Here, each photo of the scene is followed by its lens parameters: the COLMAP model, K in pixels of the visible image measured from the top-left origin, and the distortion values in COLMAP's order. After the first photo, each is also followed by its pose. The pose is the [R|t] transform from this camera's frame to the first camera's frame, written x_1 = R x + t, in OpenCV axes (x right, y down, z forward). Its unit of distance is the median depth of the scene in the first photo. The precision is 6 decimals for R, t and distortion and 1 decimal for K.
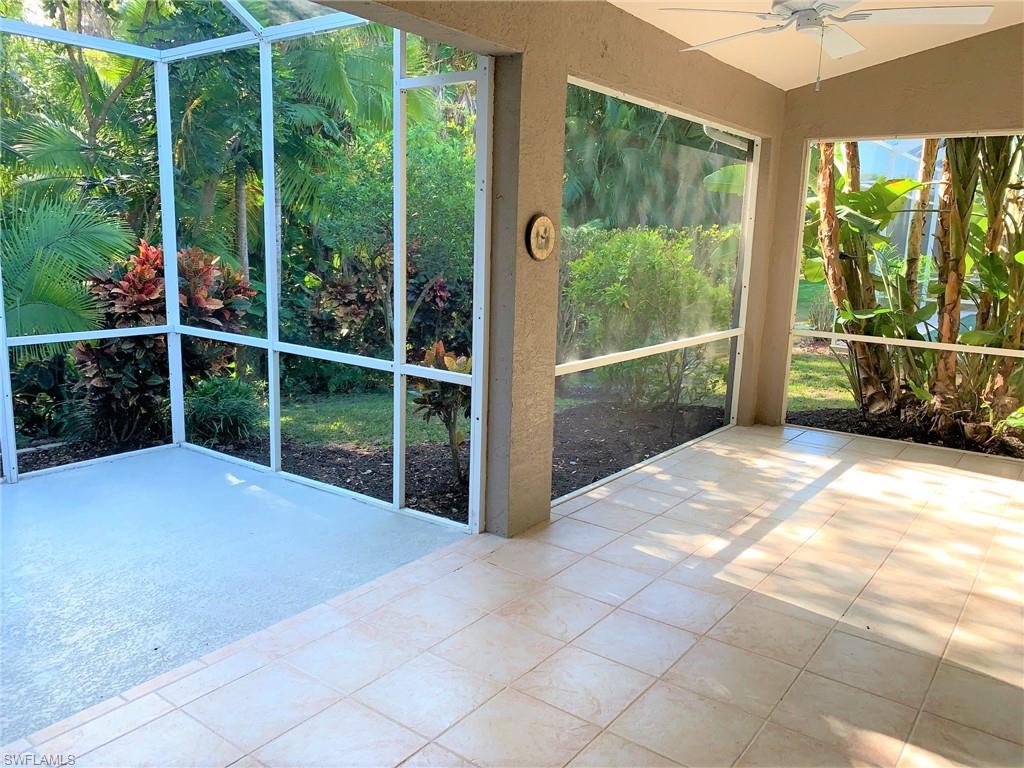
lens RADIAL K [[779.4, 0, 513.7], [0, 779.4, 382.7], [0, 0, 1]] dist [0.031342, -0.032982]
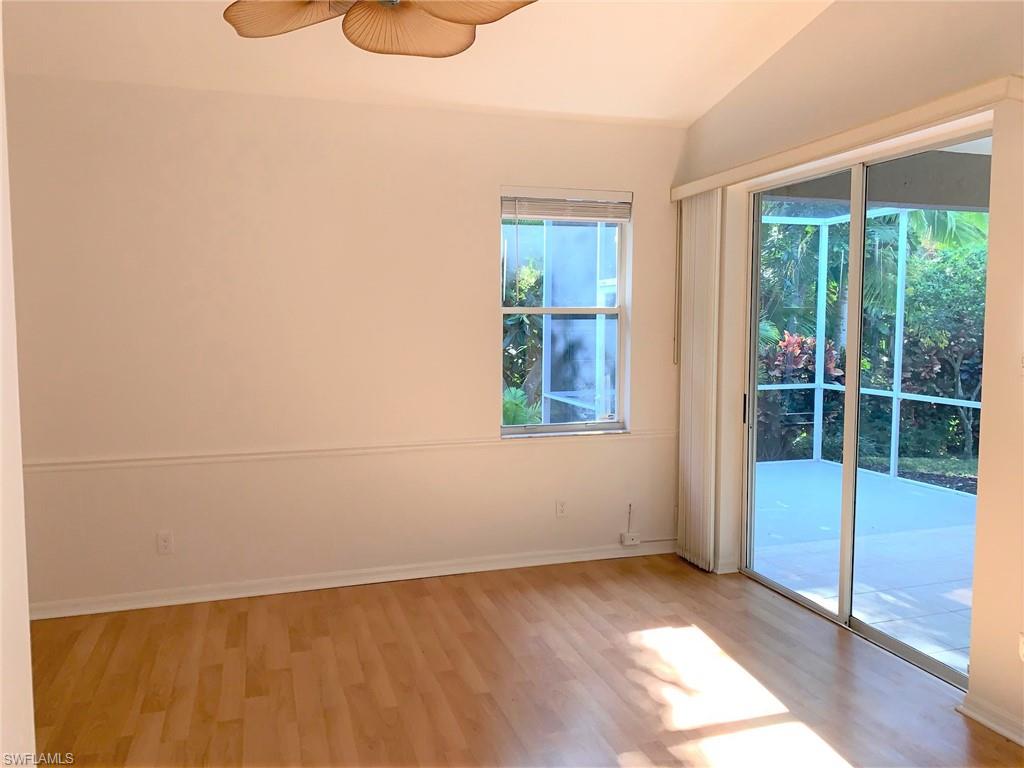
lens RADIAL K [[779.4, 0, 513.6], [0, 779.4, 387.2], [0, 0, 1]] dist [0.031342, -0.032982]
pose [[0.822066, 0.021443, -0.568988, -0.036039], [-0.083103, 0.993108, -0.082641, 0.108589], [0.563295, 0.115221, 0.818183, -0.602699]]
